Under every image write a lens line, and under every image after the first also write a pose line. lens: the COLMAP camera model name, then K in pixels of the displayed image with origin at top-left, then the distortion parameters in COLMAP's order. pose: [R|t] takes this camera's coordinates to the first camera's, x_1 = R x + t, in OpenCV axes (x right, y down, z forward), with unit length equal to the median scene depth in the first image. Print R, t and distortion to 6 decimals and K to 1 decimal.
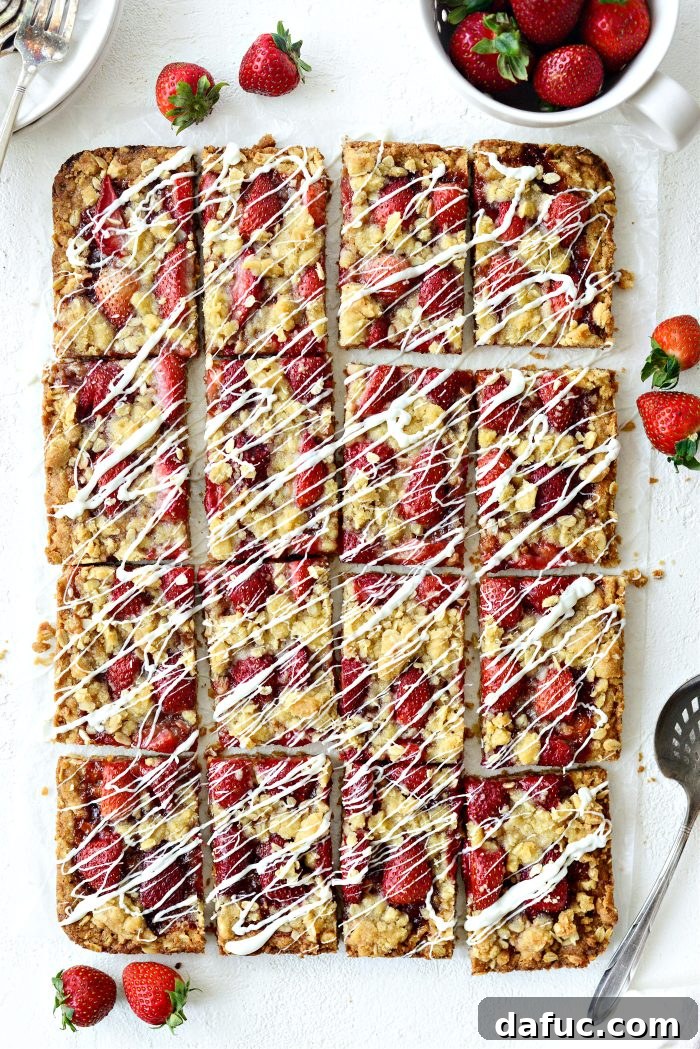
lens RADIAL K [[1780.6, 0, 350.0], [0, 1780.6, 524.5], [0, 0, 1]] dist [-0.048994, 0.100520]
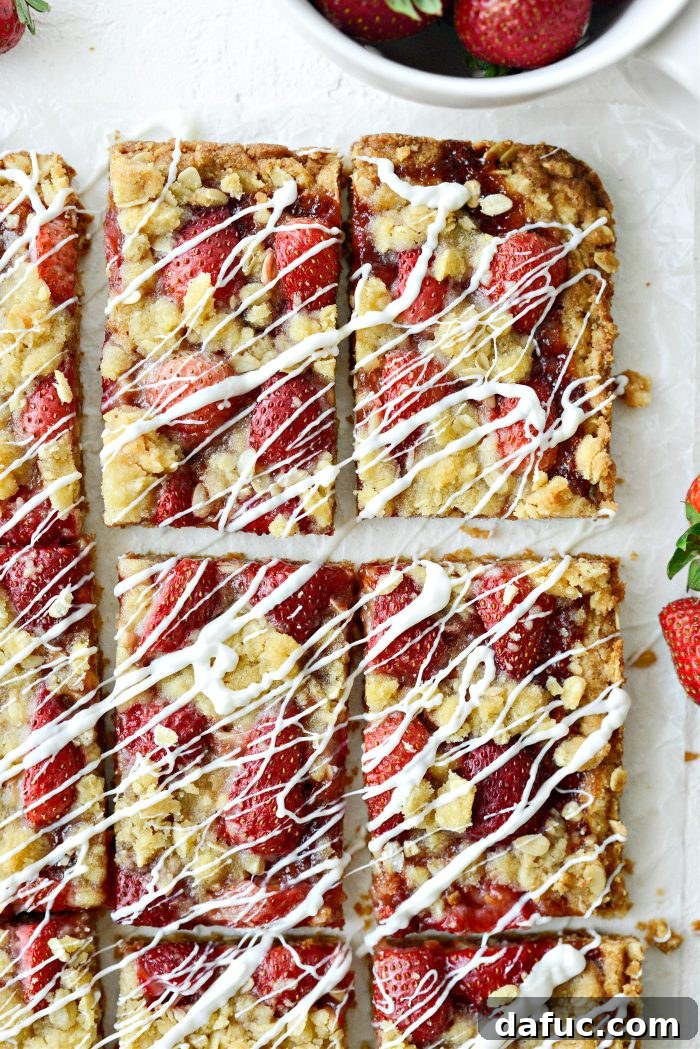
lens RADIAL K [[1780.6, 0, 350.0], [0, 1780.6, 524.5], [0, 0, 1]] dist [-0.048994, 0.100520]
pose [[0.999911, -0.013376, -0.000011, 0.068367], [0.013376, 0.999906, 0.003067, -0.101024], [-0.000030, -0.003067, 0.999995, 0.464821]]
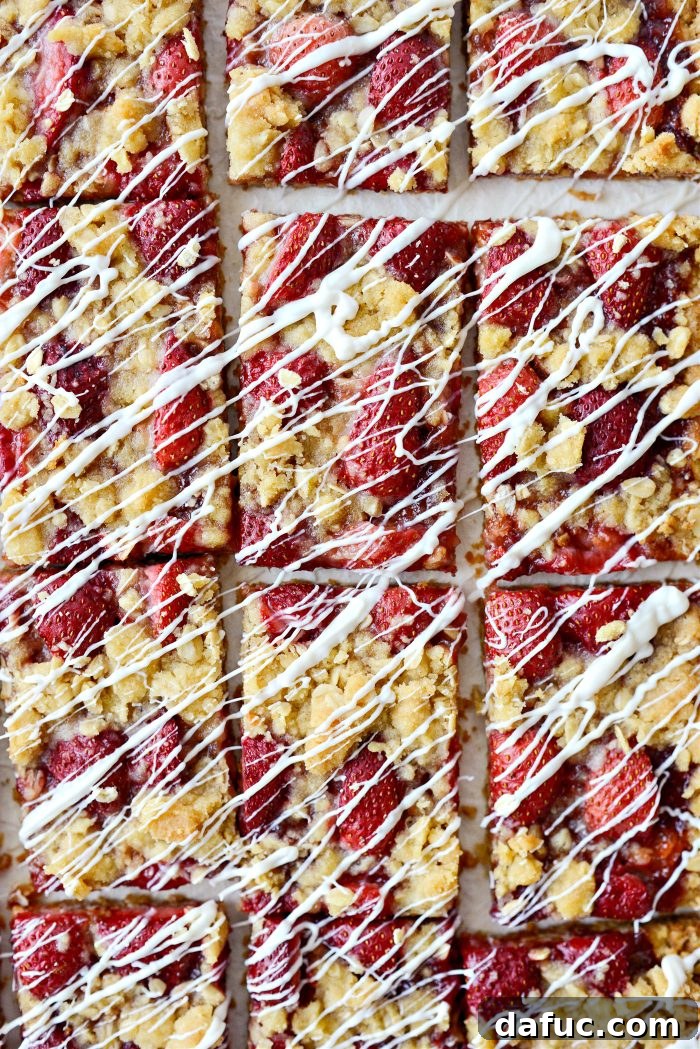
lens RADIAL K [[1780.6, 0, 350.0], [0, 1780.6, 524.5], [0, 0, 1]] dist [-0.048994, 0.100520]
pose [[0.999808, -0.012626, -0.014958, 0.039285], [0.013062, 0.999483, 0.029374, -0.007917], [0.014579, -0.029564, 0.999457, 0.439113]]
